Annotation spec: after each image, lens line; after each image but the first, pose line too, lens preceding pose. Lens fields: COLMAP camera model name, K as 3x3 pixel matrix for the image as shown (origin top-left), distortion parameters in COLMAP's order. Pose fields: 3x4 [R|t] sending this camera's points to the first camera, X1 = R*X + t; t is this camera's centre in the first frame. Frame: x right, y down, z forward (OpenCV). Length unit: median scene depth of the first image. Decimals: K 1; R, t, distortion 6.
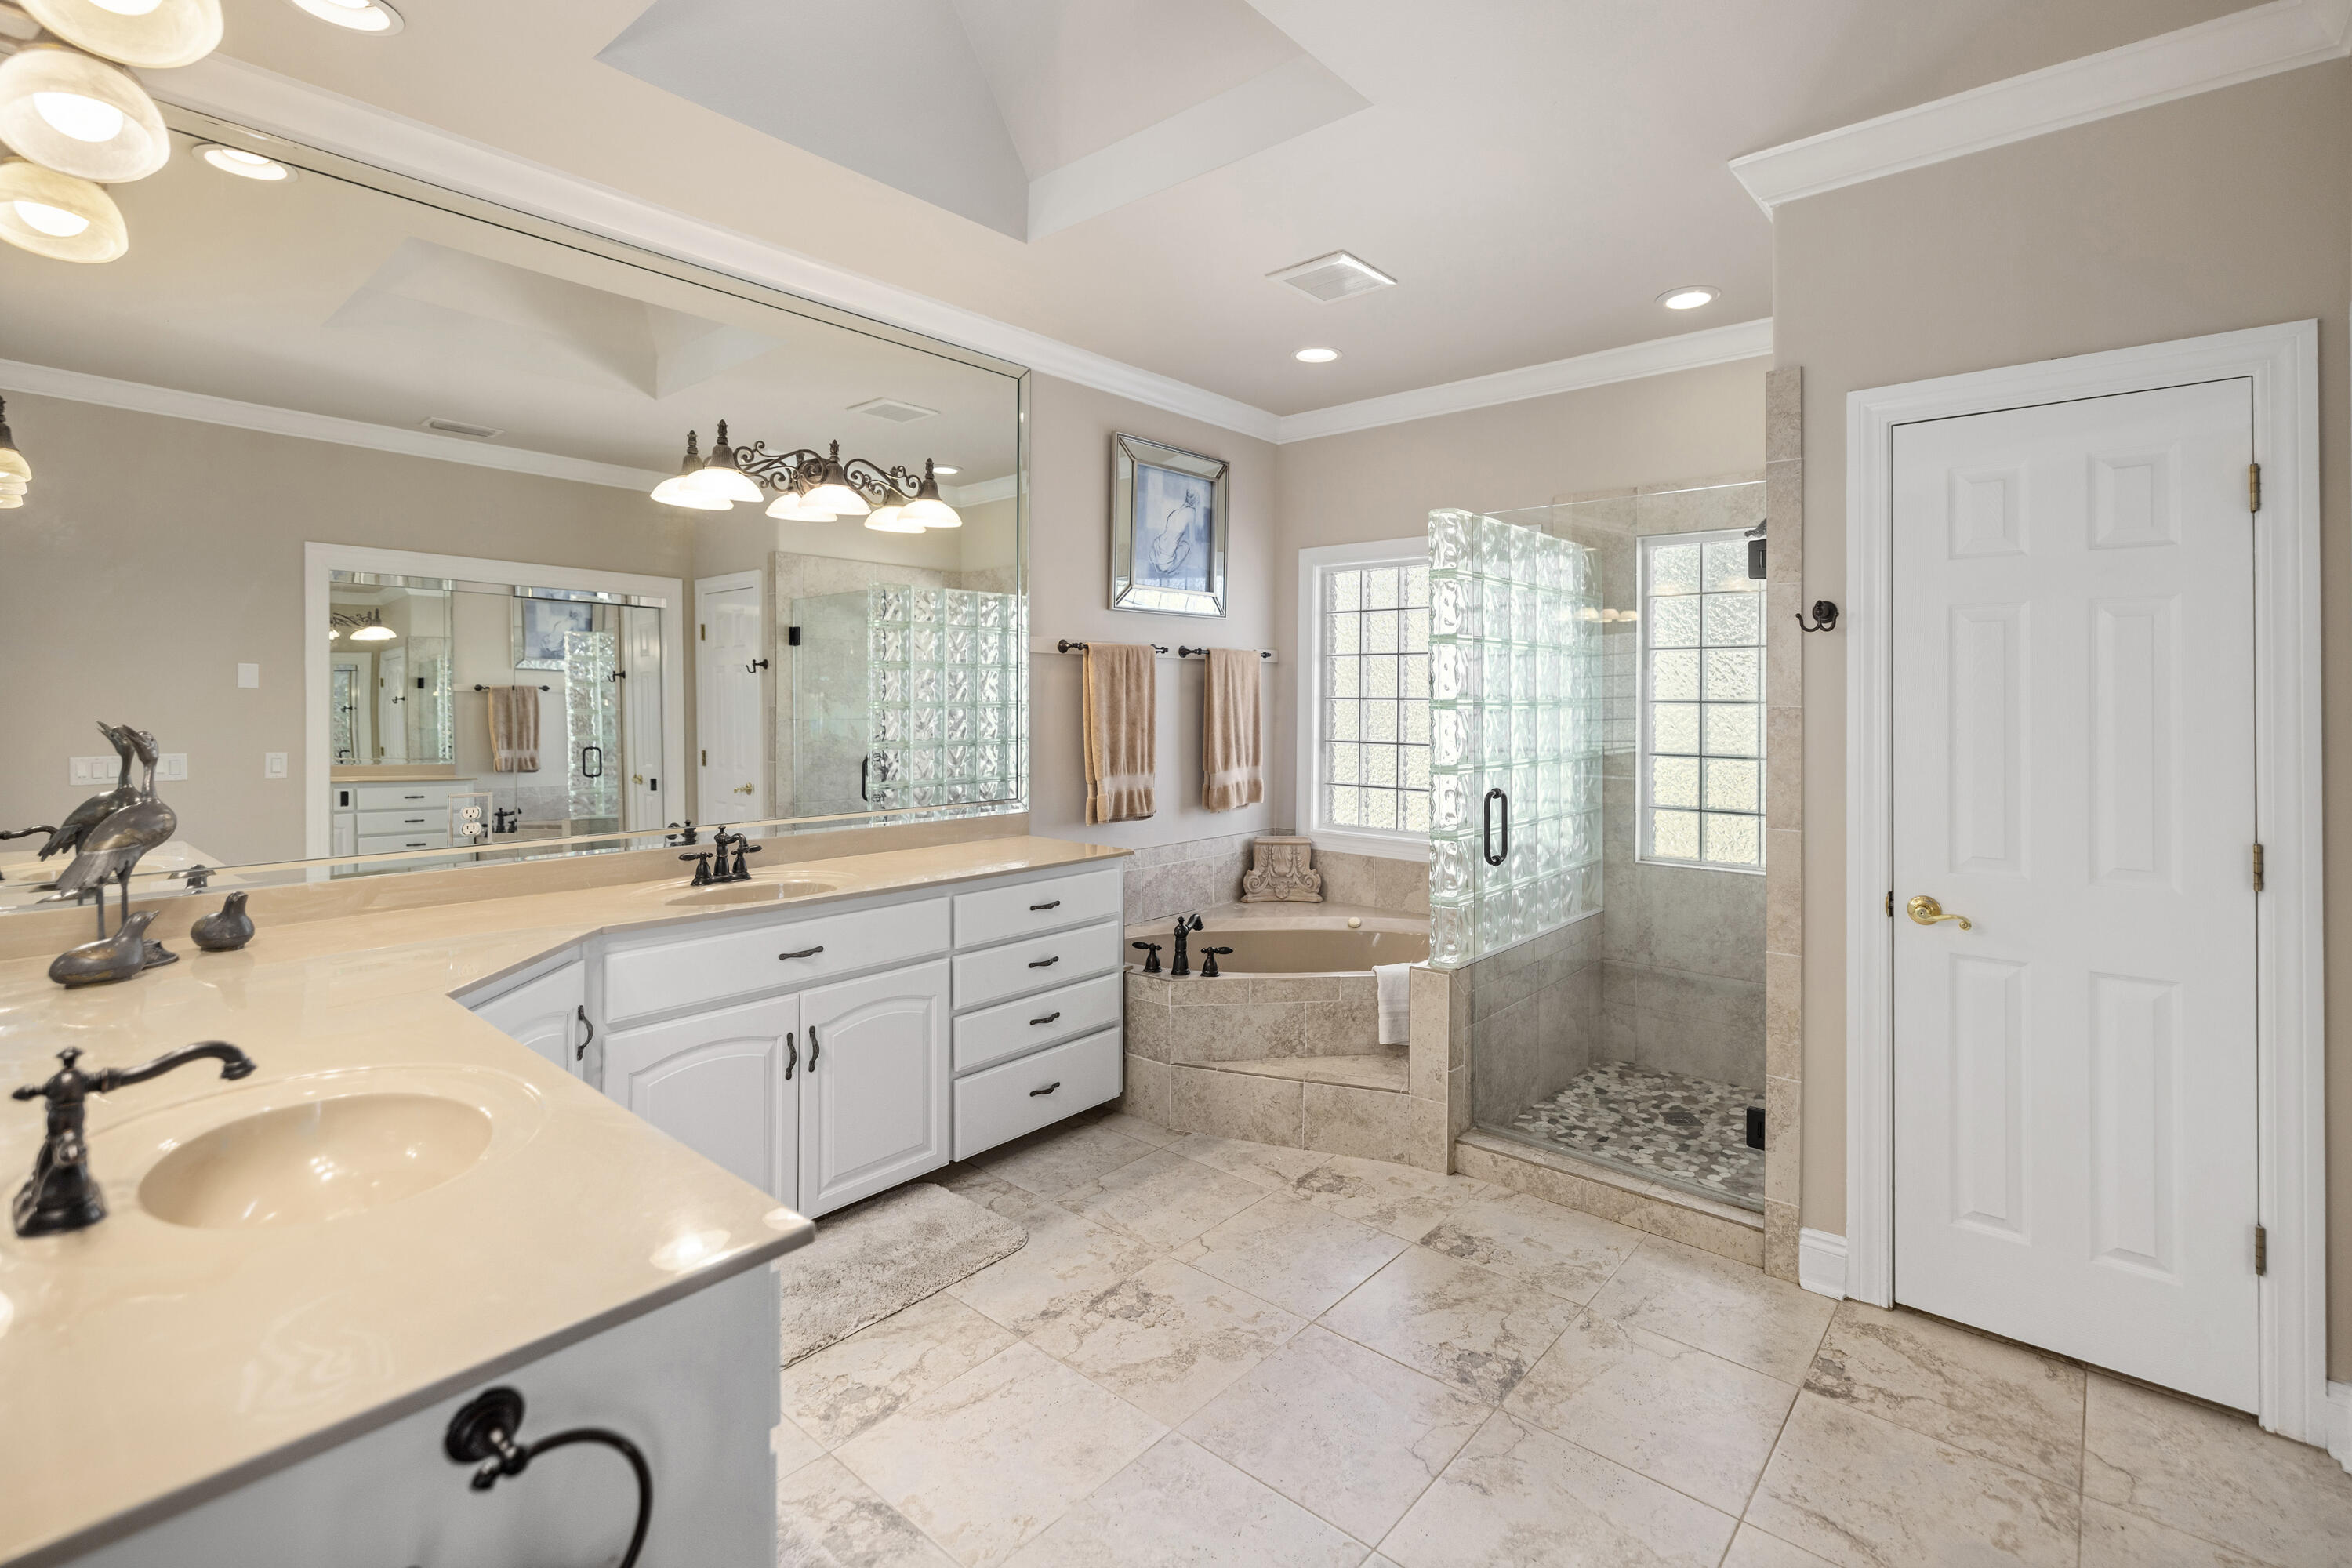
lens RADIAL K [[1015.1, 0, 1238.9], [0, 1015.1, 711.2], [0, 0, 1]] dist [0.000321, -0.001030]
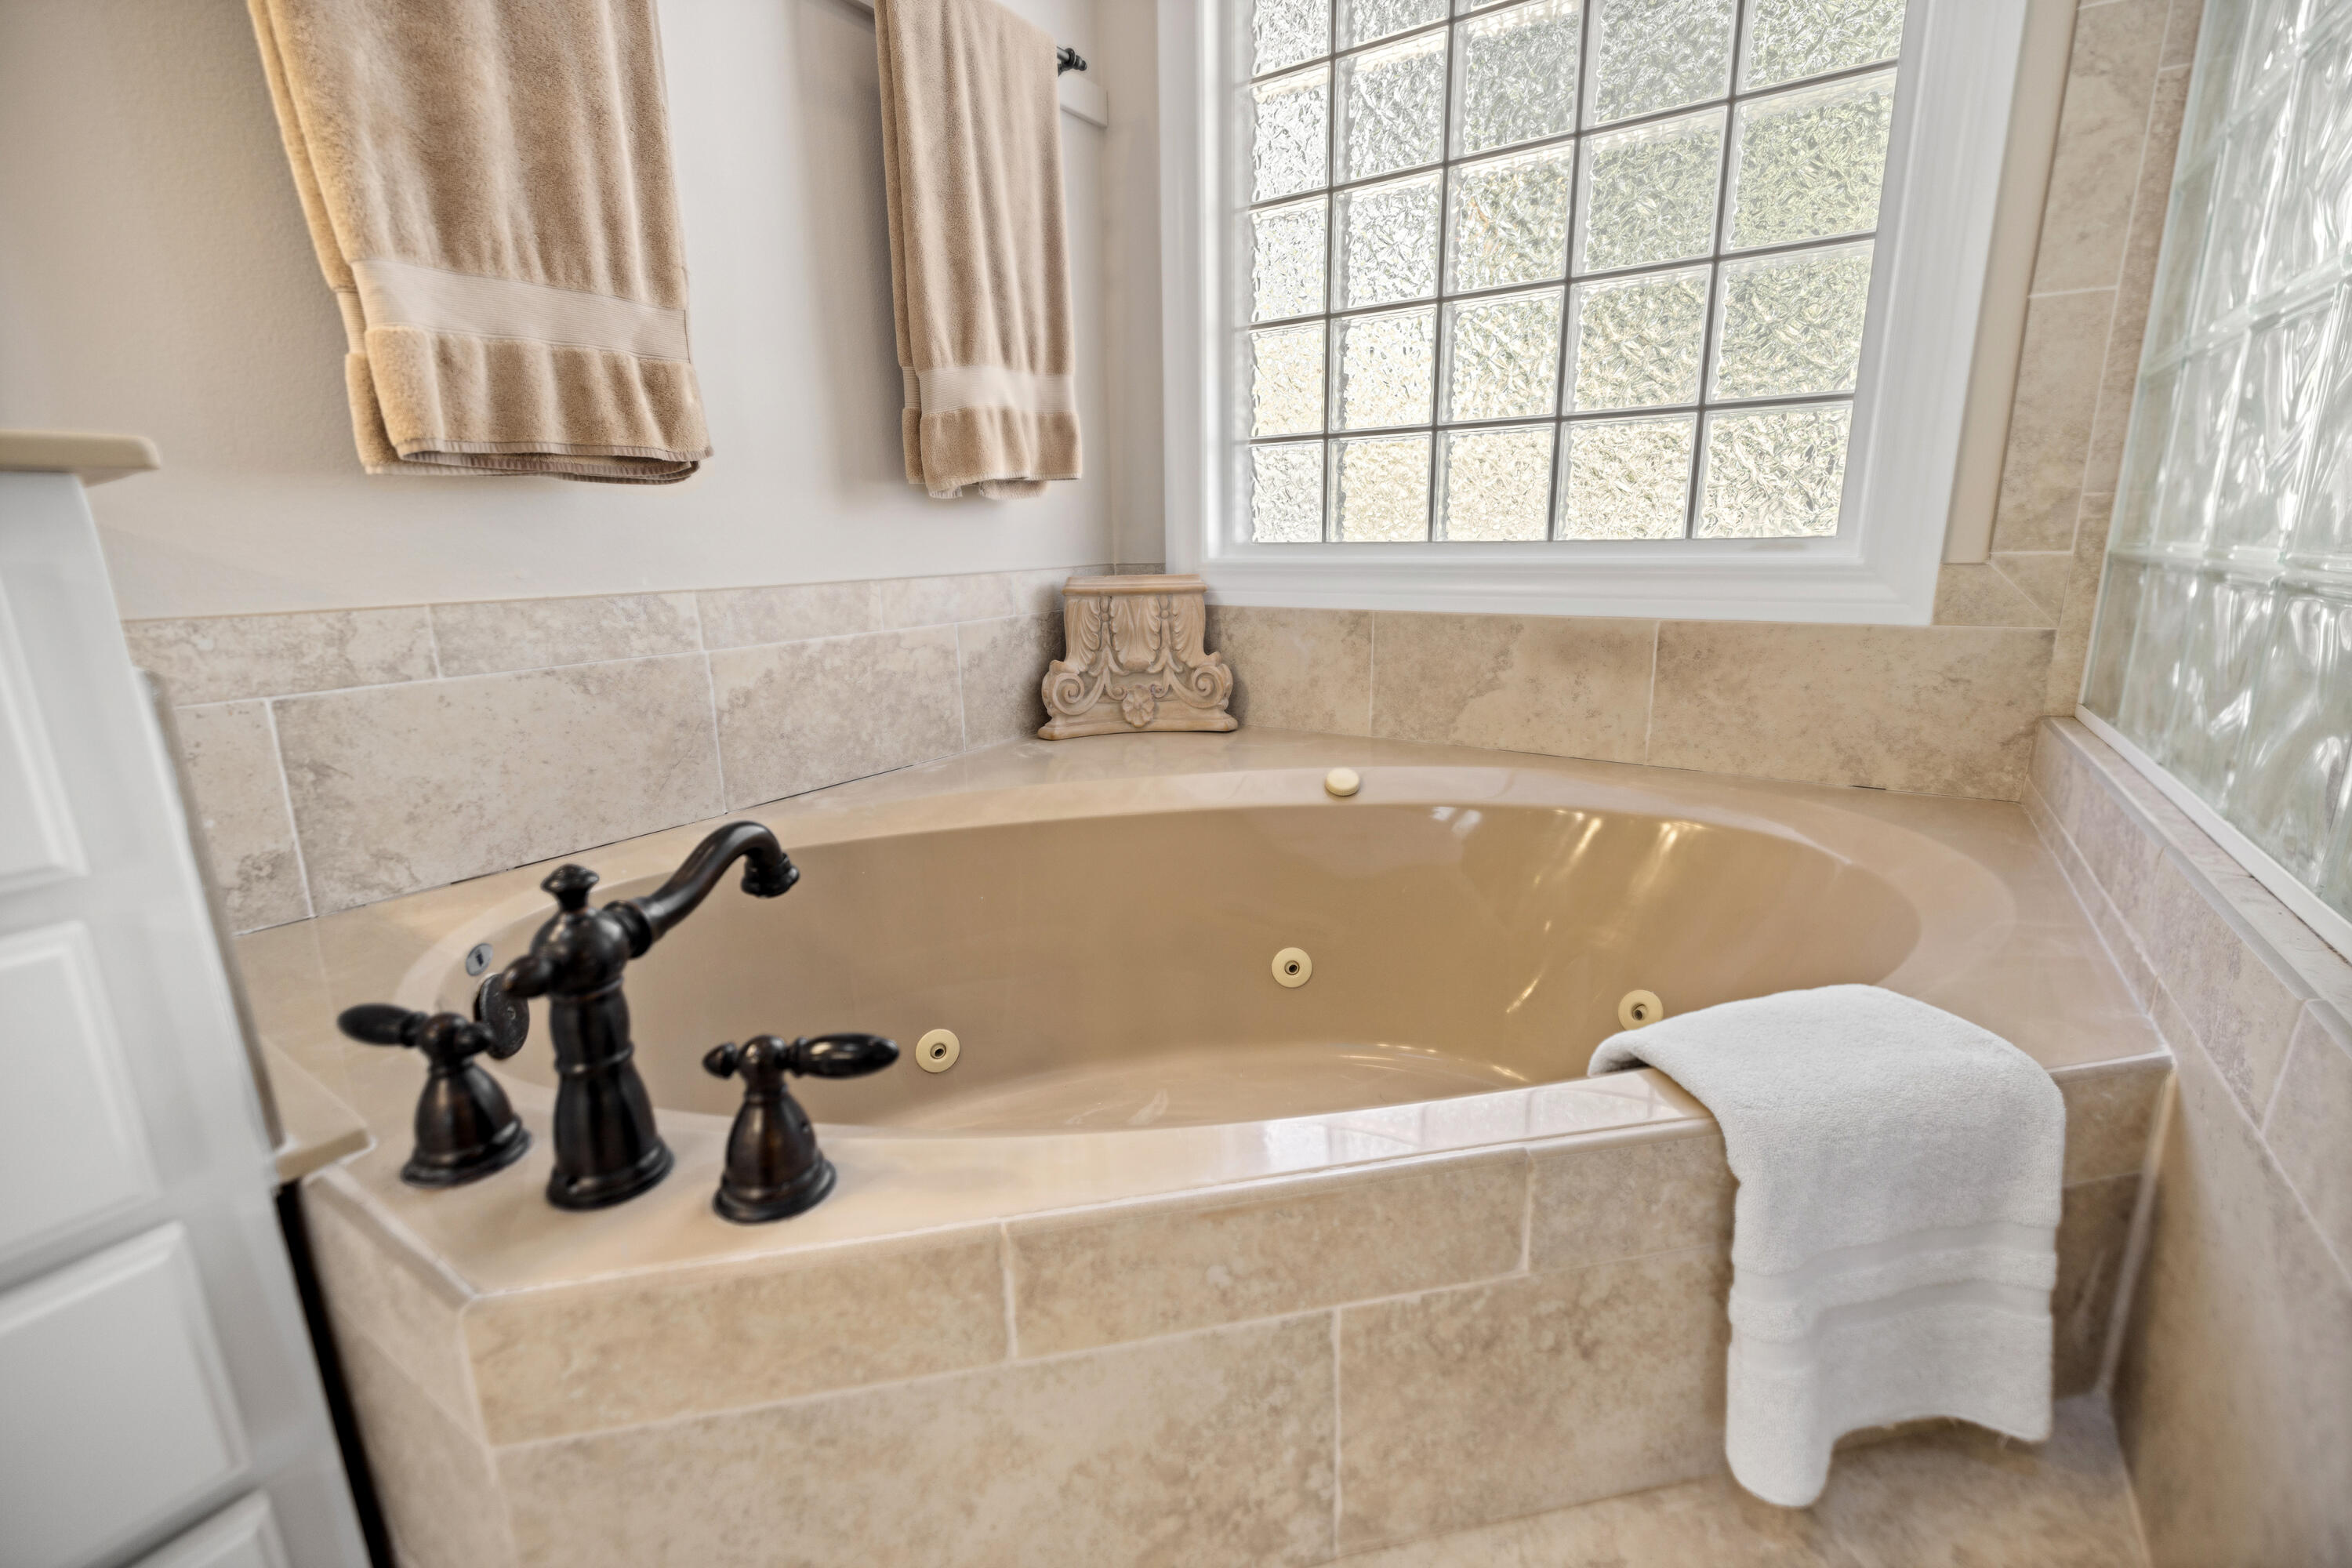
lens RADIAL K [[1015.1, 0, 1181.9], [0, 1015.1, 779.8], [0, 0, 1]] dist [0.000321, -0.001030]
pose [[0.993979, -0.047739, 0.098628, 0.018625], [0.023119, 0.971208, 0.237107, 0.112258], [-0.107108, -0.233399, 0.966464, 0.615614]]
